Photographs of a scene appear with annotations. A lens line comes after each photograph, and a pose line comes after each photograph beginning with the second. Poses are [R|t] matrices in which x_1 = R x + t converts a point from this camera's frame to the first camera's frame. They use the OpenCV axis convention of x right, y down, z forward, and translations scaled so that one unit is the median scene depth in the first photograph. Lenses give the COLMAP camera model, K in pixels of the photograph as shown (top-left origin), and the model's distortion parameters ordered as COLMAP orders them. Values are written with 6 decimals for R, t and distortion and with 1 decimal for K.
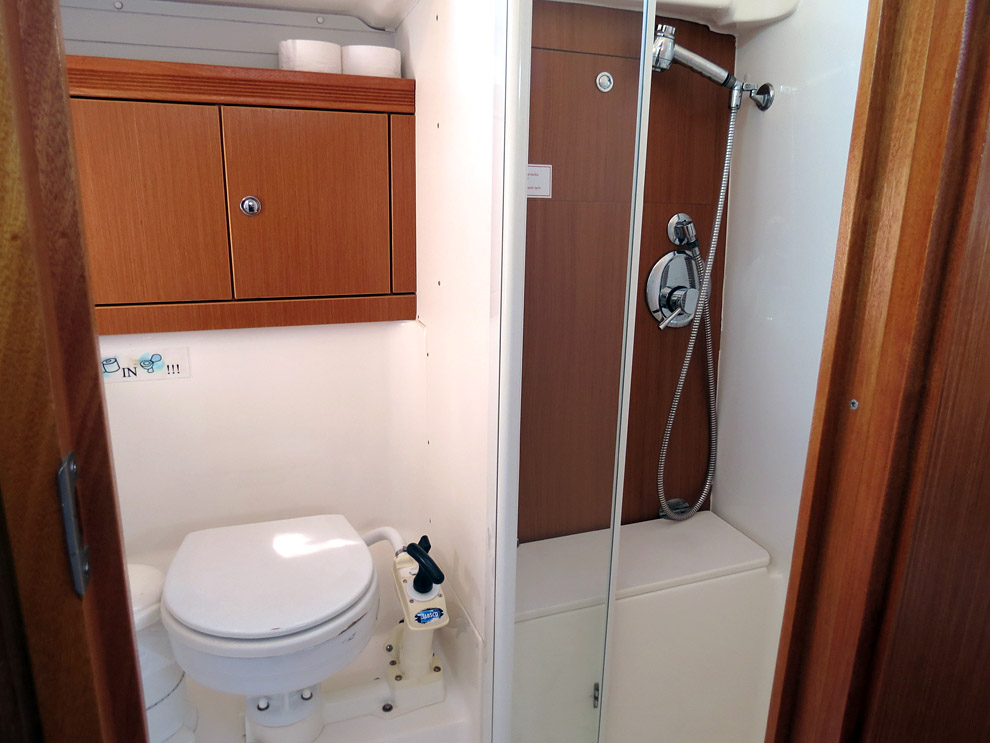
lens RADIAL K [[697.1, 0, 495.0], [0, 697.1, 371.5], [0, 0, 1]] dist [-0.013326, -0.001578]
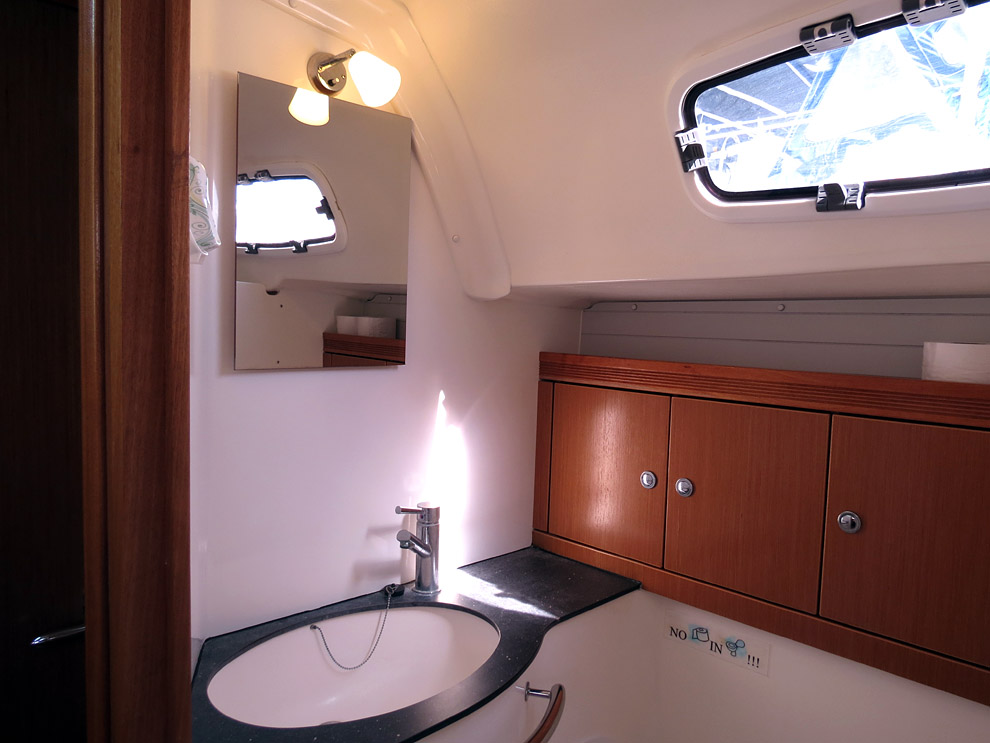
lens RADIAL K [[697.1, 0, 495.0], [0, 697.1, 371.5], [0, 0, 1]] dist [-0.013326, -0.001578]
pose [[0.388585, 0.057939, -0.919589, 0.274605], [-0.249815, 0.967265, -0.044620, -0.270613], [0.886902, 0.247065, 0.390339, 0.206798]]
